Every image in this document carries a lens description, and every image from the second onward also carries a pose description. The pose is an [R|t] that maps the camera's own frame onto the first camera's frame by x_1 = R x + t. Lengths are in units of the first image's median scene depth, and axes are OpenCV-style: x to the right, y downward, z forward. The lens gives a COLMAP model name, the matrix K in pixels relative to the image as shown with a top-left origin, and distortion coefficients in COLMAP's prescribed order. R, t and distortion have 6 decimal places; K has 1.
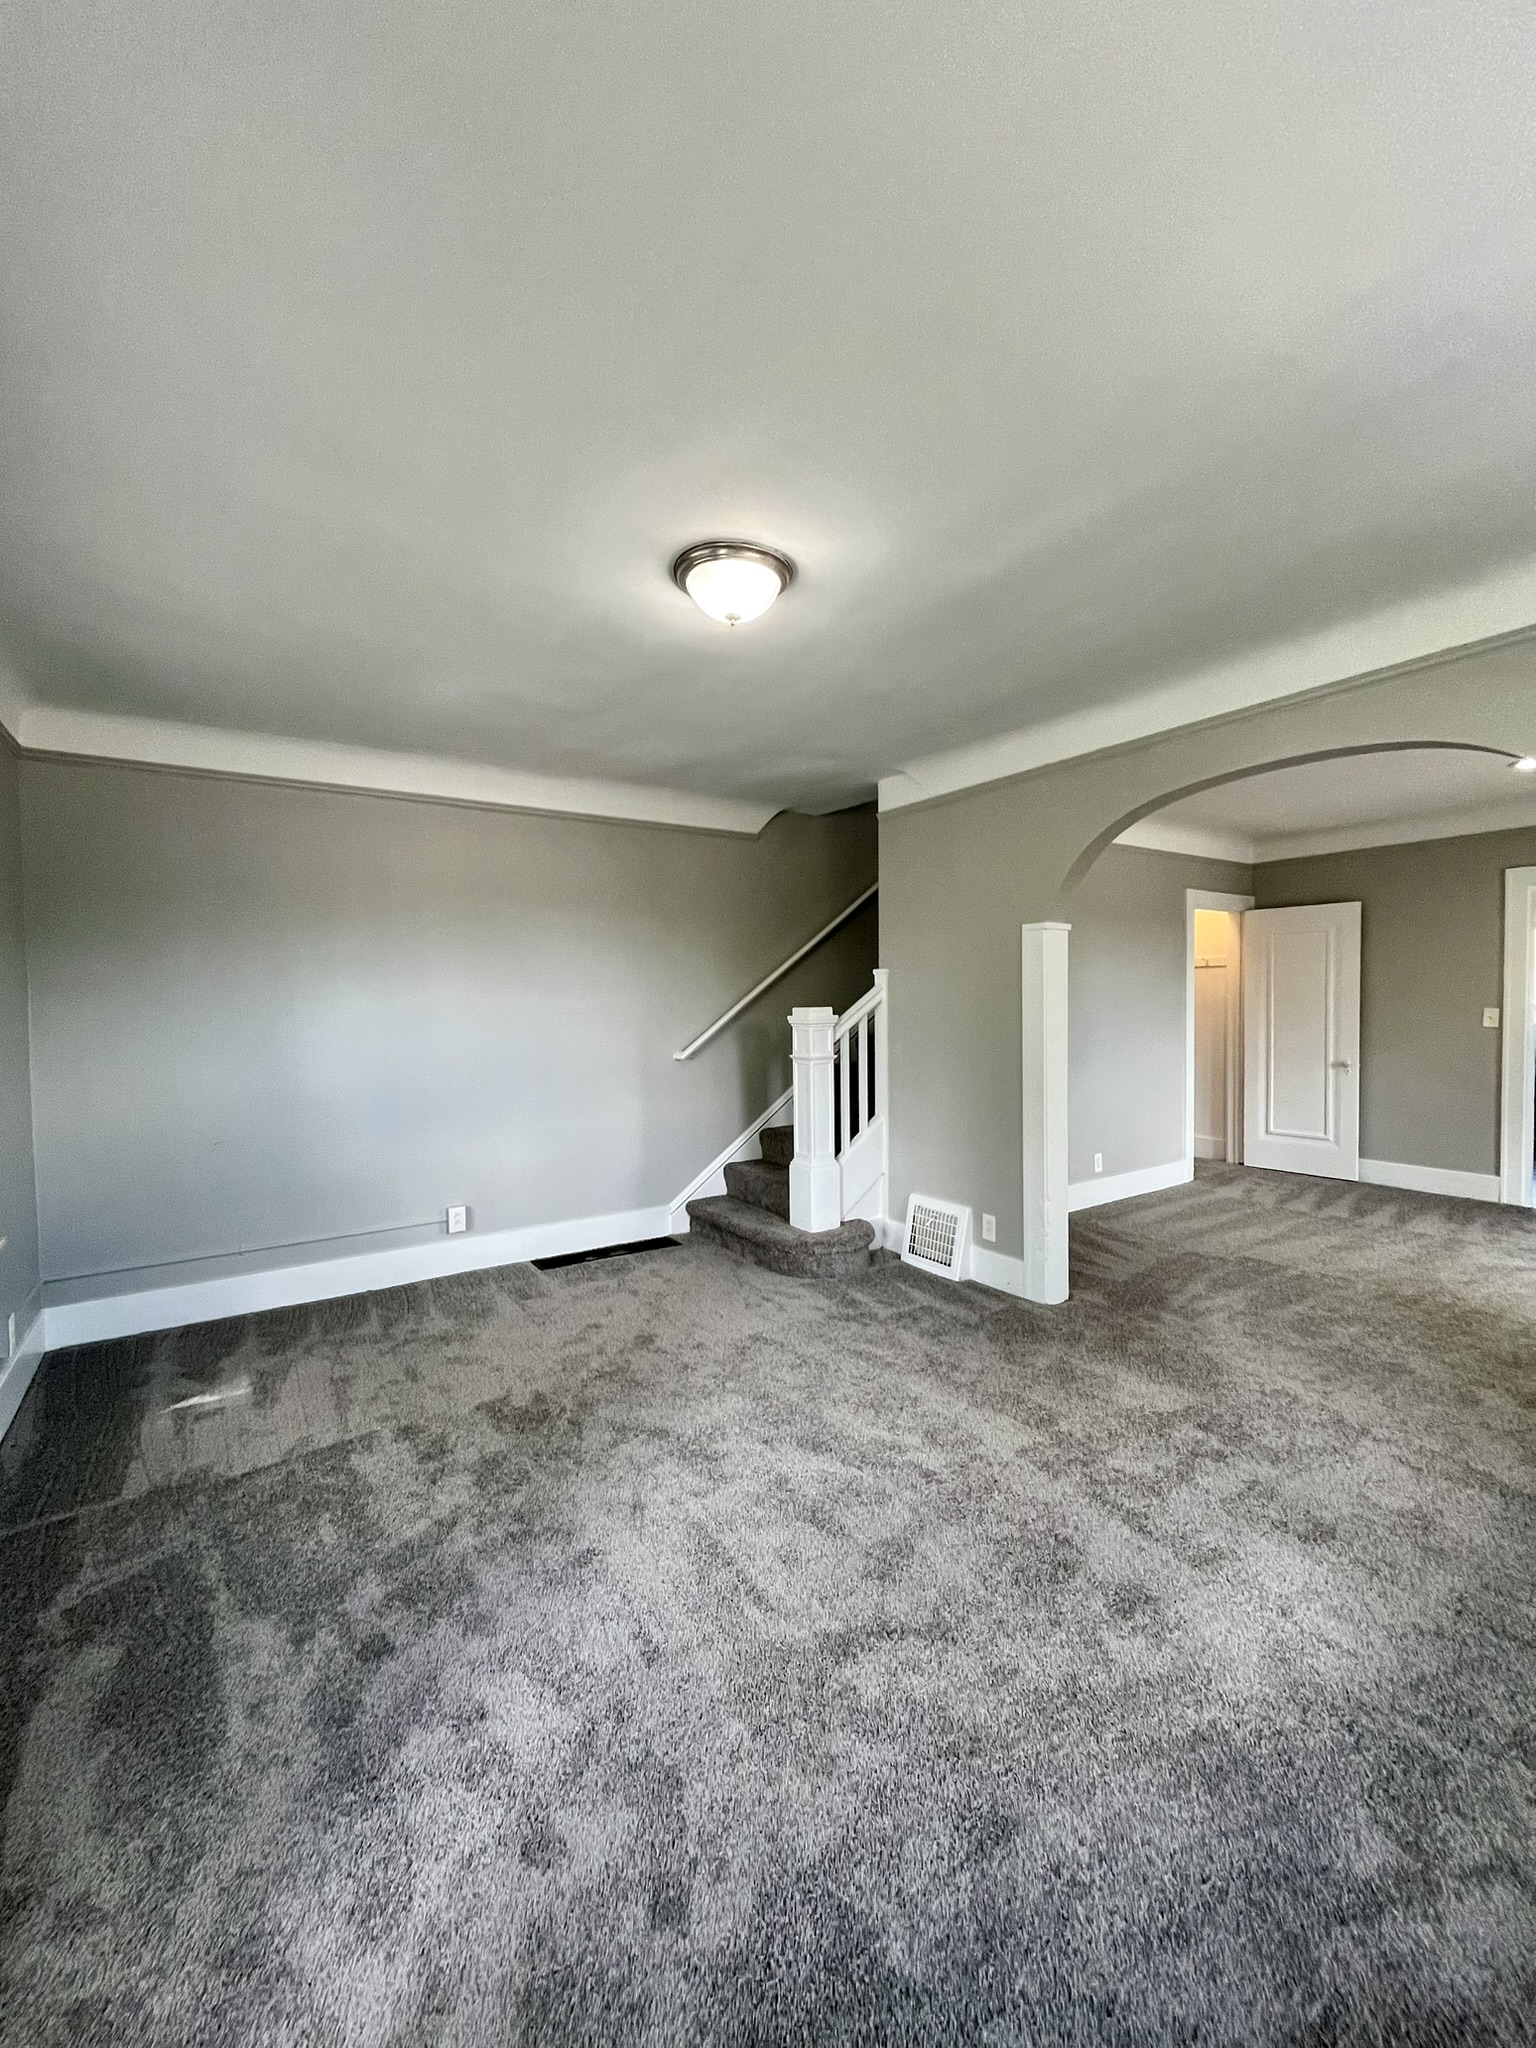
lens RADIAL K [[827.7, 0, 772.1], [0, 827.7, 1021.9], [0, 0, 1]] dist [-0.001512, -0.000031]
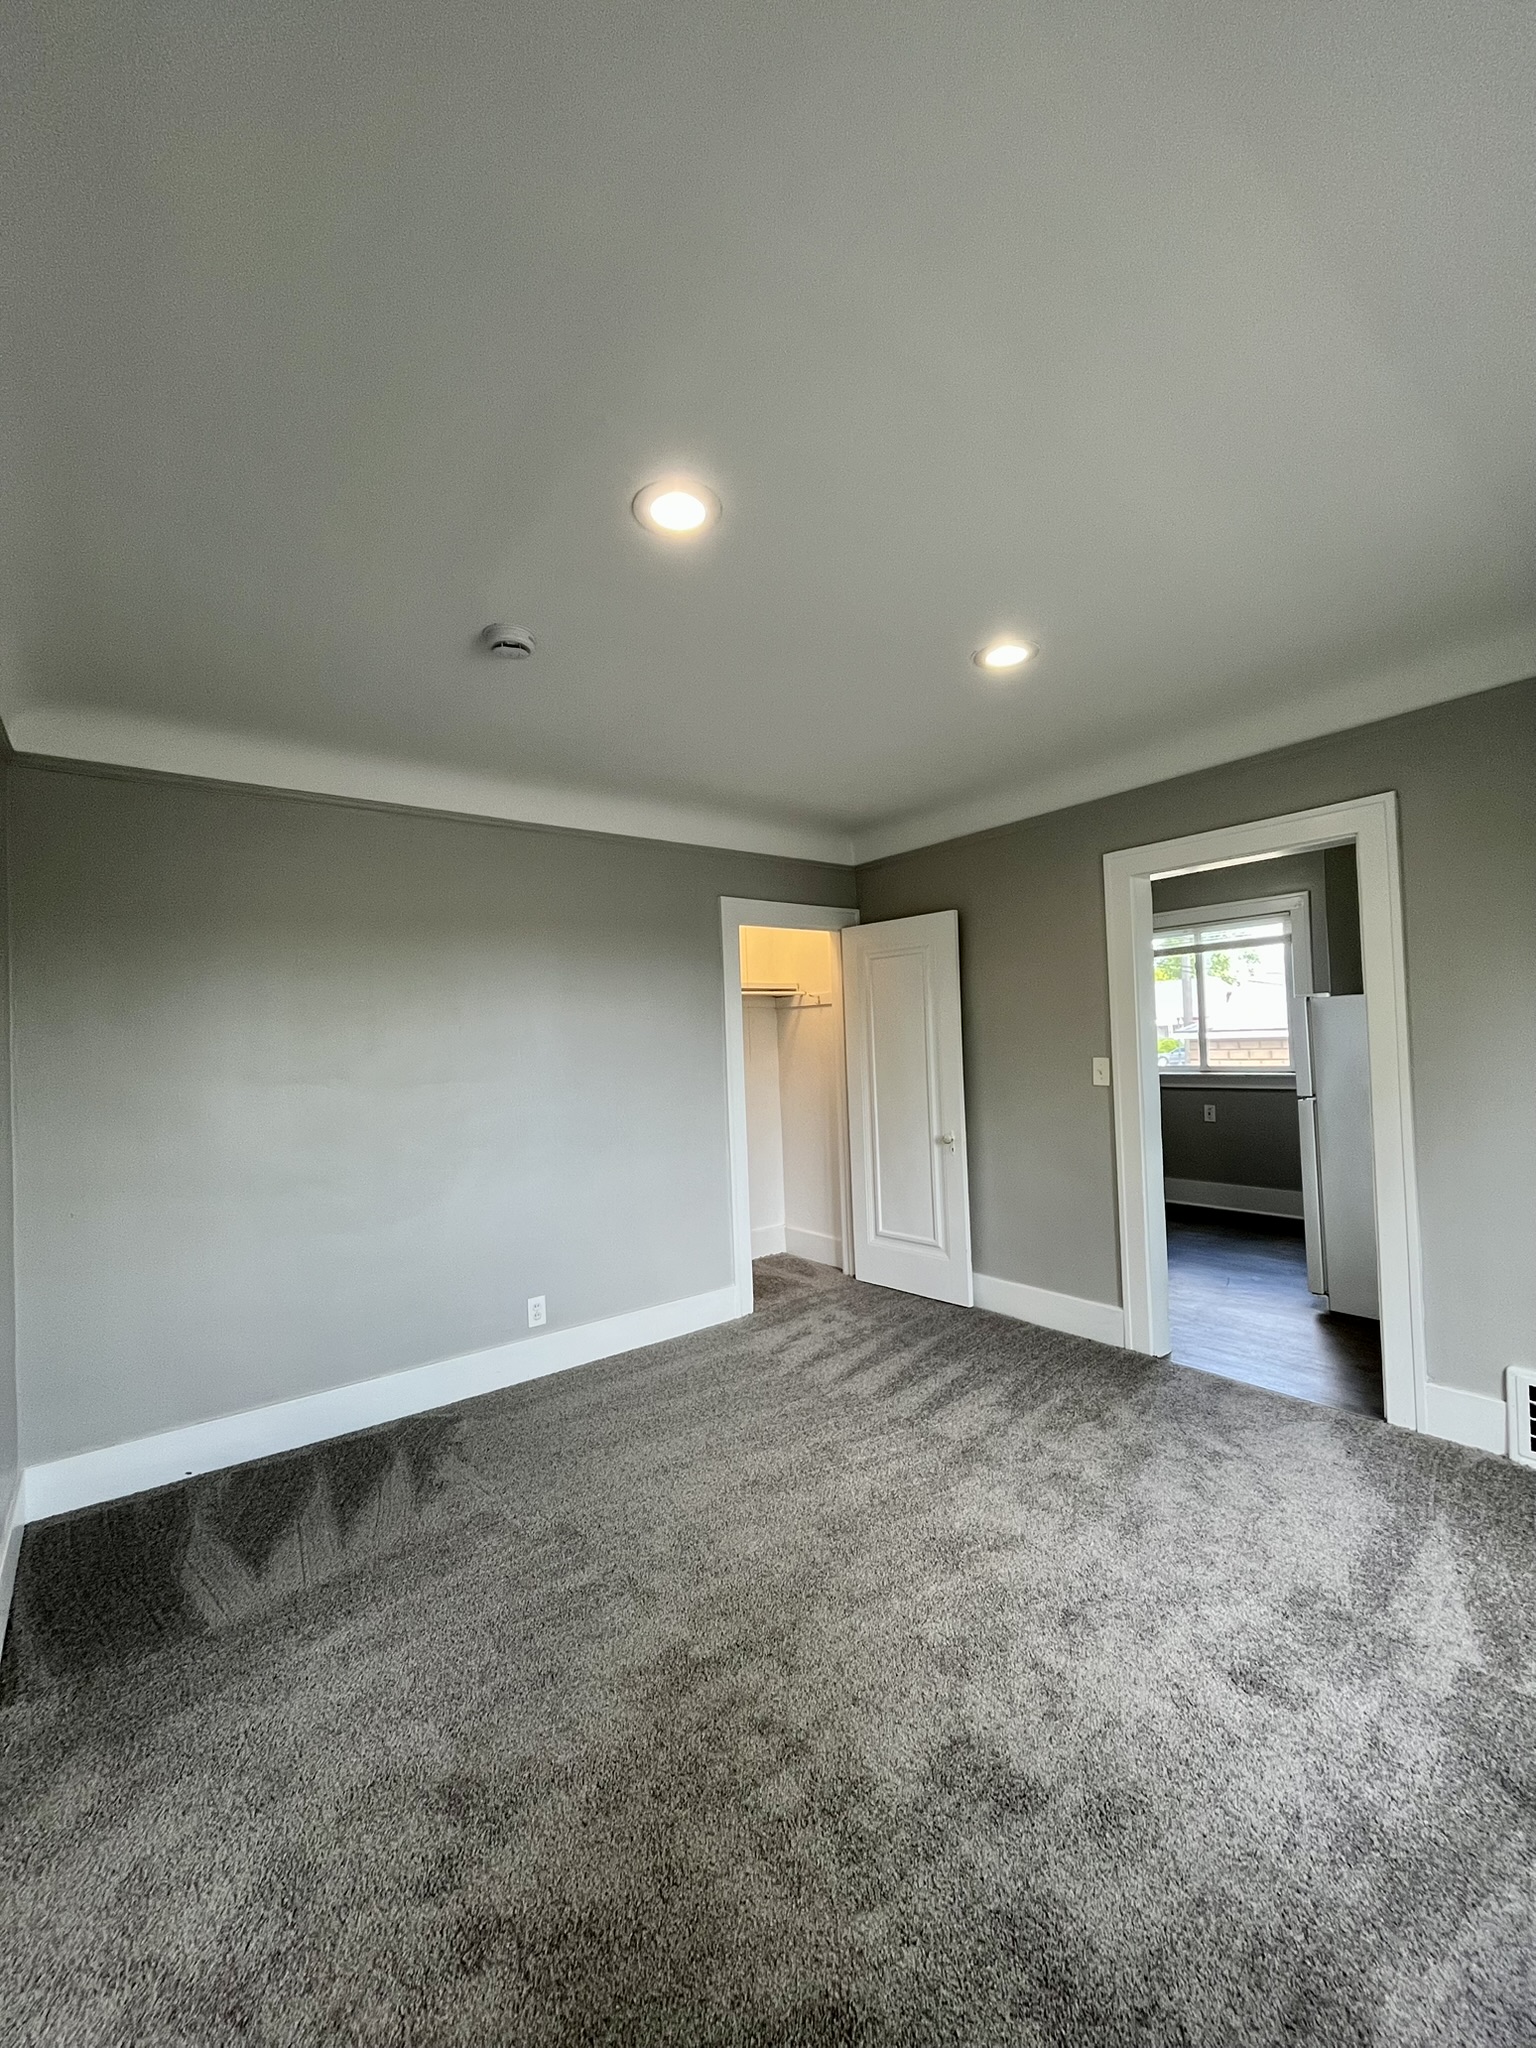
lens RADIAL K [[827.7, 0, 764.1], [0, 827.7, 1026.9], [0, 0, 1]] dist [-0.001512, -0.000031]
pose [[0.997449, -0.024438, 0.067064, 0.489702], [0.027536, 0.998577, -0.045660, -0.016834], [-0.065853, 0.047390, 0.996703, 0.300963]]
